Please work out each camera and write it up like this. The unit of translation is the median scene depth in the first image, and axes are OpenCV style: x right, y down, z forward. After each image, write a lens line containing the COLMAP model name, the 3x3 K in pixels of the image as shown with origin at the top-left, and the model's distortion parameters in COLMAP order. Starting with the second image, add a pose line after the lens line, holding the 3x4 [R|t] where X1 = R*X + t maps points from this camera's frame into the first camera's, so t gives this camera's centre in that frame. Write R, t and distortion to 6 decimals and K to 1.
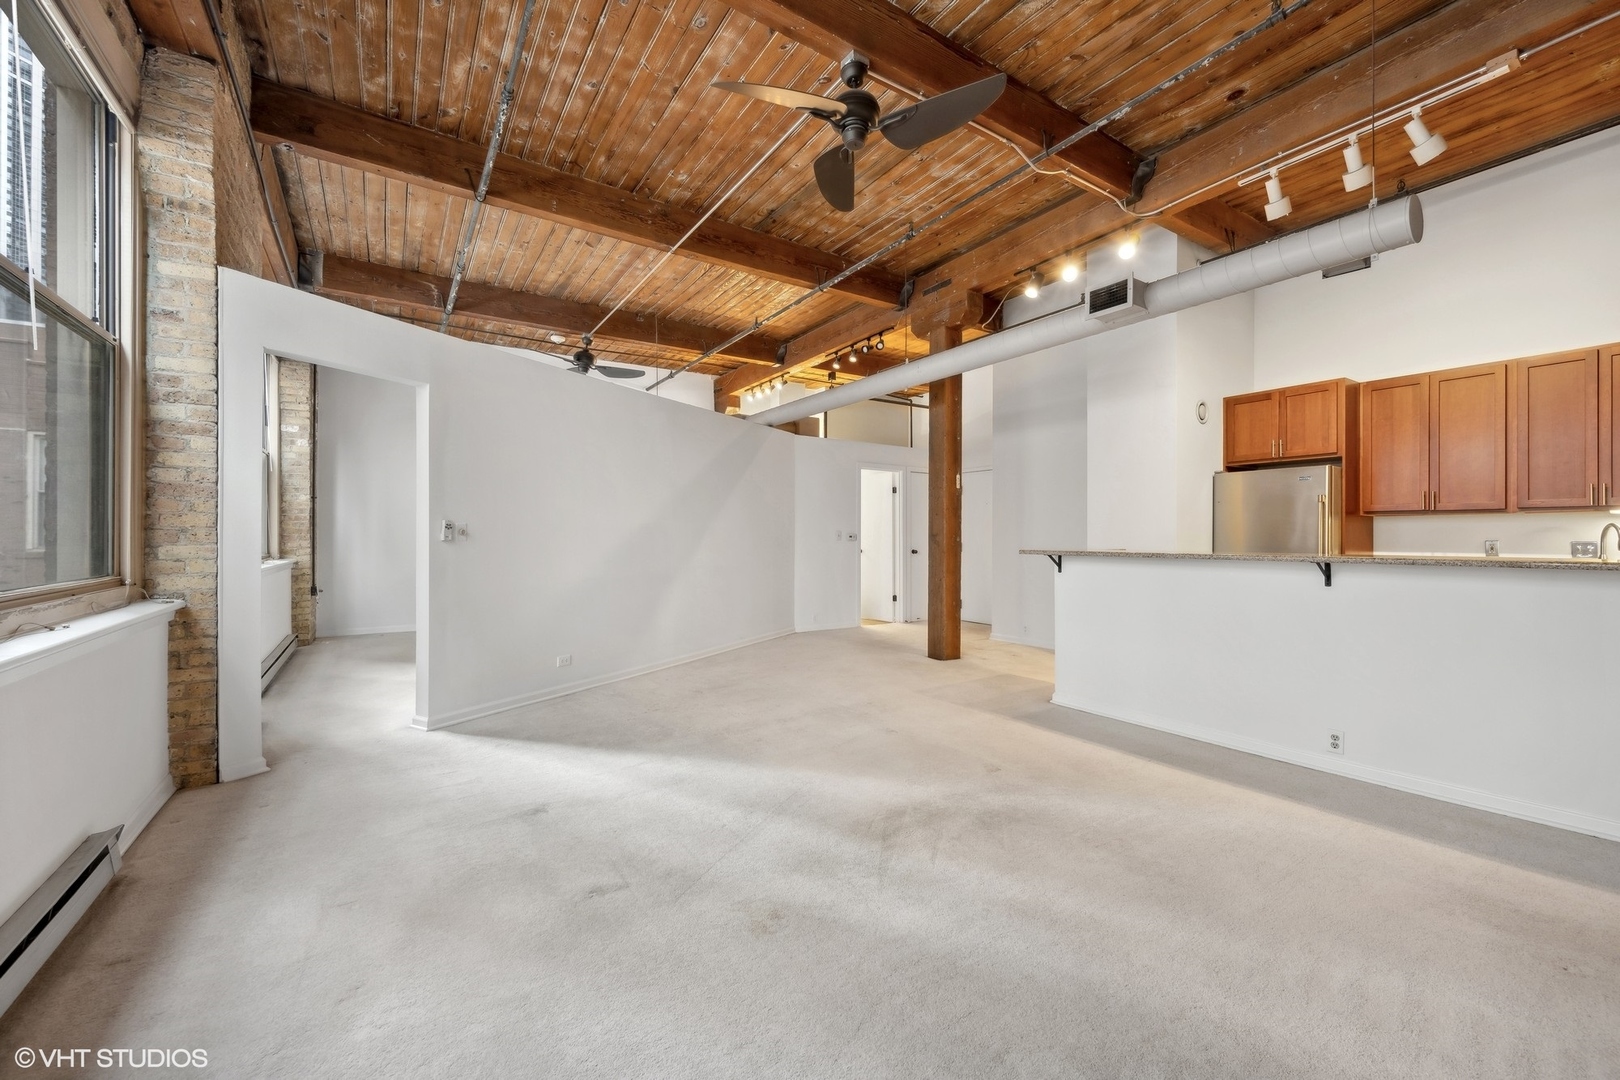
lens RADIAL K [[643.4, 0, 808.5], [0, 643.4, 543.6], [0, 0, 1]] dist [0.003982, -0.000228]
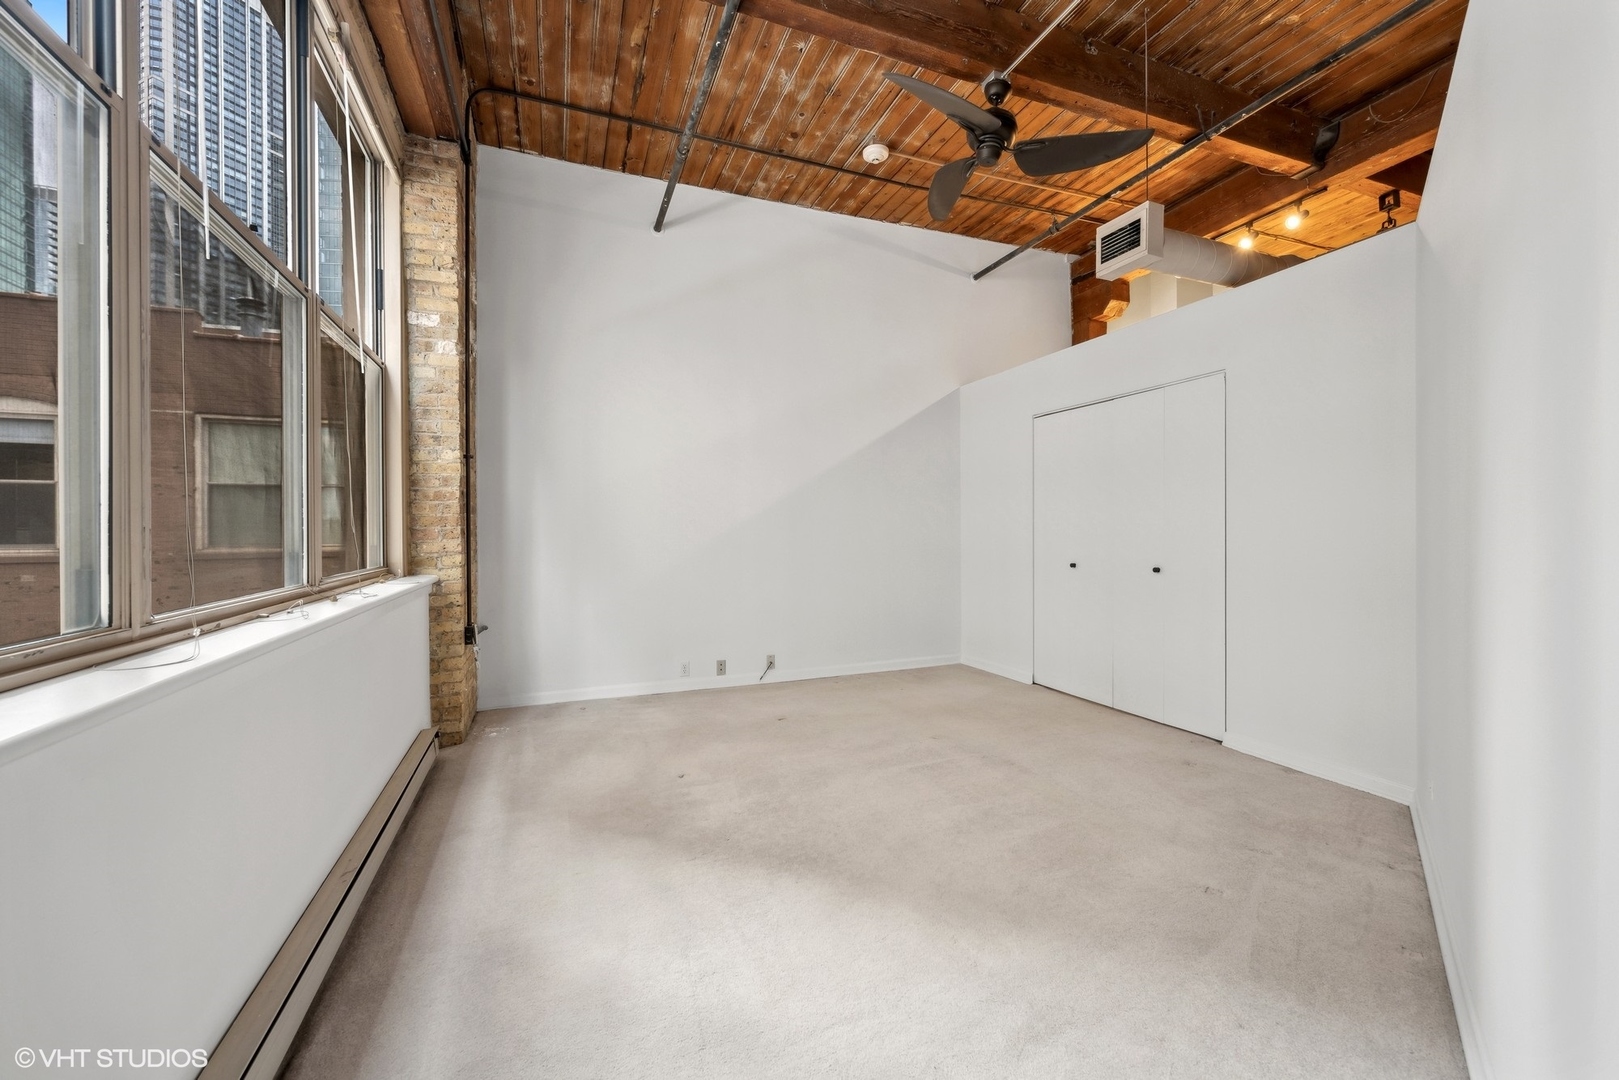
lens RADIAL K [[643.0, 0, 810.2], [0, 643.0, 541.2], [0, 0, 1]] dist [0.003982, -0.000228]
pose [[0.980123, -0.005120, -0.198324, -0.402241], [0.006547, 0.999957, 0.006541, -0.004773], [0.198282, -0.007709, 0.980115, 0.556948]]
